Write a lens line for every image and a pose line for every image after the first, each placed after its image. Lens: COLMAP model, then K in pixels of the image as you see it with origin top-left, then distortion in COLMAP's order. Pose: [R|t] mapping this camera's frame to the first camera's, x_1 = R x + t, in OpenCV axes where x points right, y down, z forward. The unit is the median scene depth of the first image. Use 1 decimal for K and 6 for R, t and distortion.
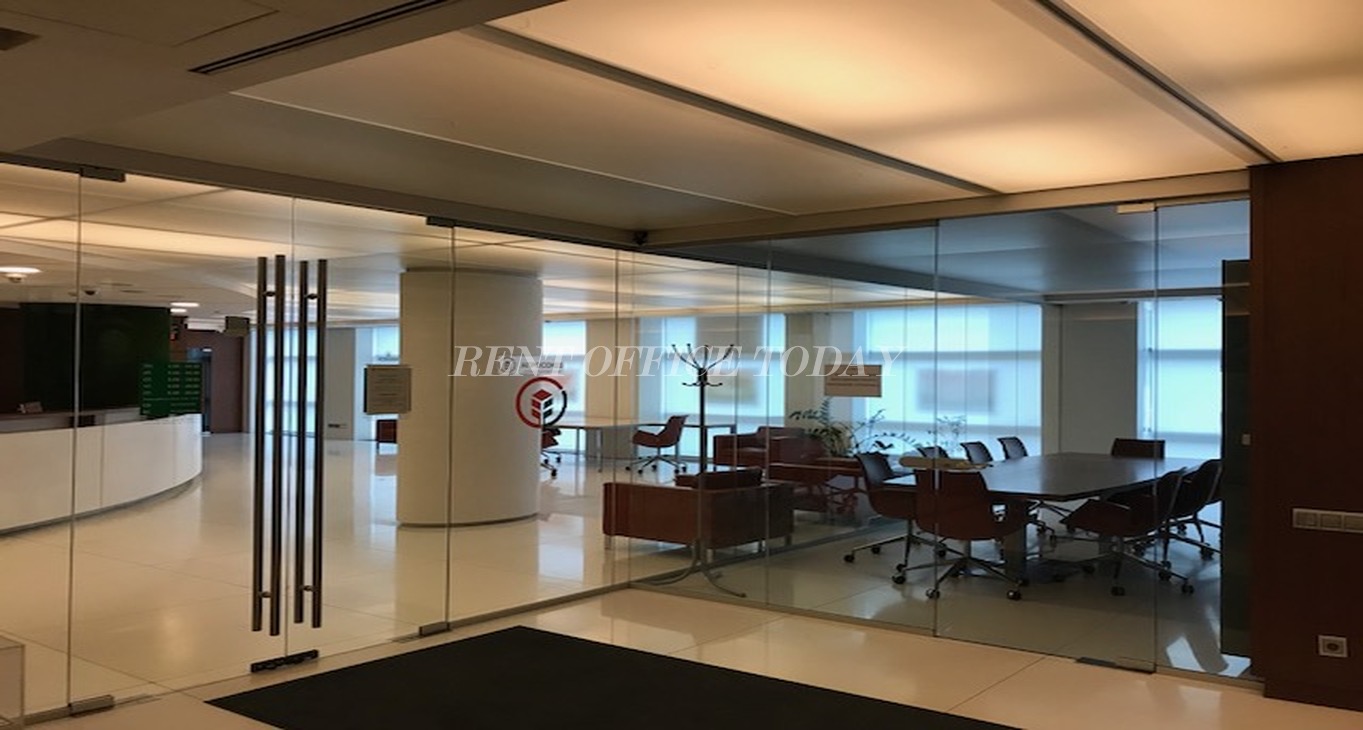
lens RADIAL K [[1156.2, 0, 681.5], [0, 1156.2, 365.0], [0, 0, 1]] dist [-0.002146, 0.001049]
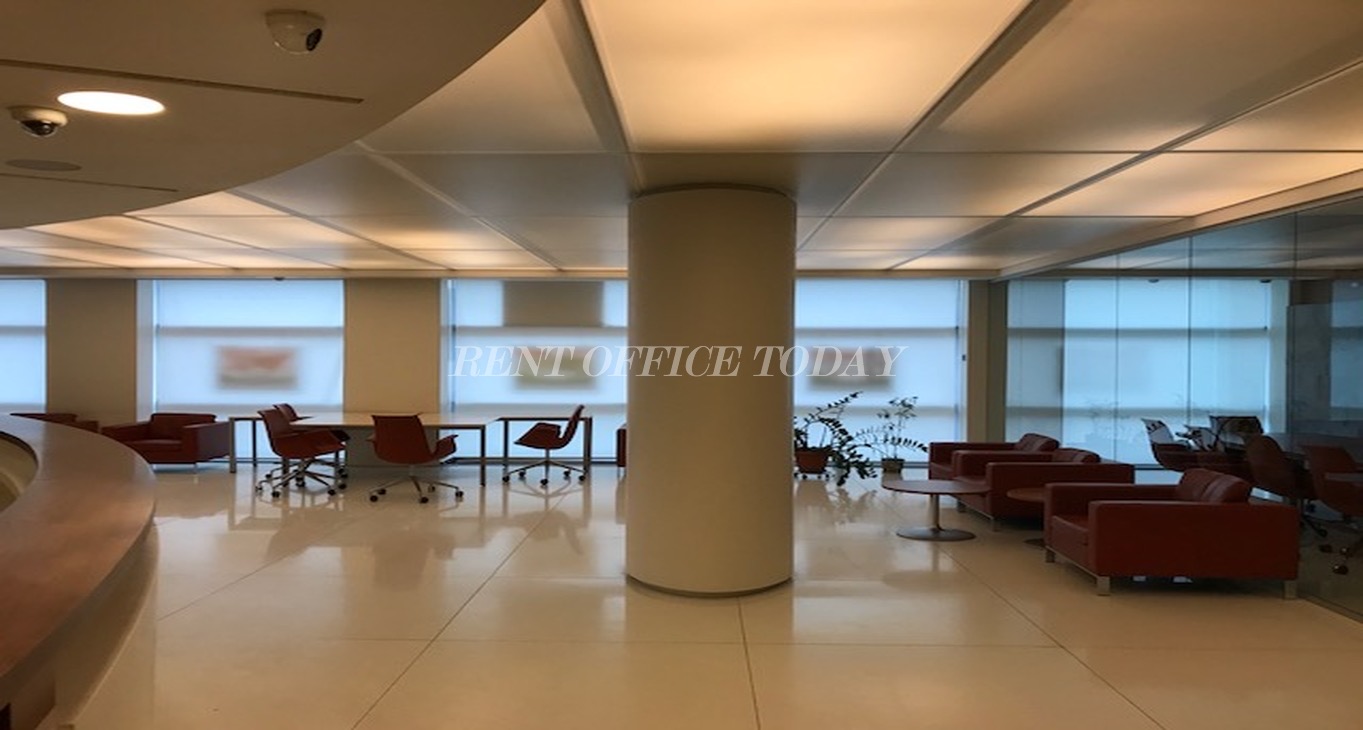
lens RADIAL K [[1156.2, 0, 681.5], [0, 1156.2, 365.0], [0, 0, 1]] dist [-0.002146, 0.001049]
pose [[0.800402, -0.011296, 0.599357, -0.450076], [-0.001546, 0.999780, 0.020908, -0.000545], [-0.599461, -0.017661, 0.800209, 0.367346]]
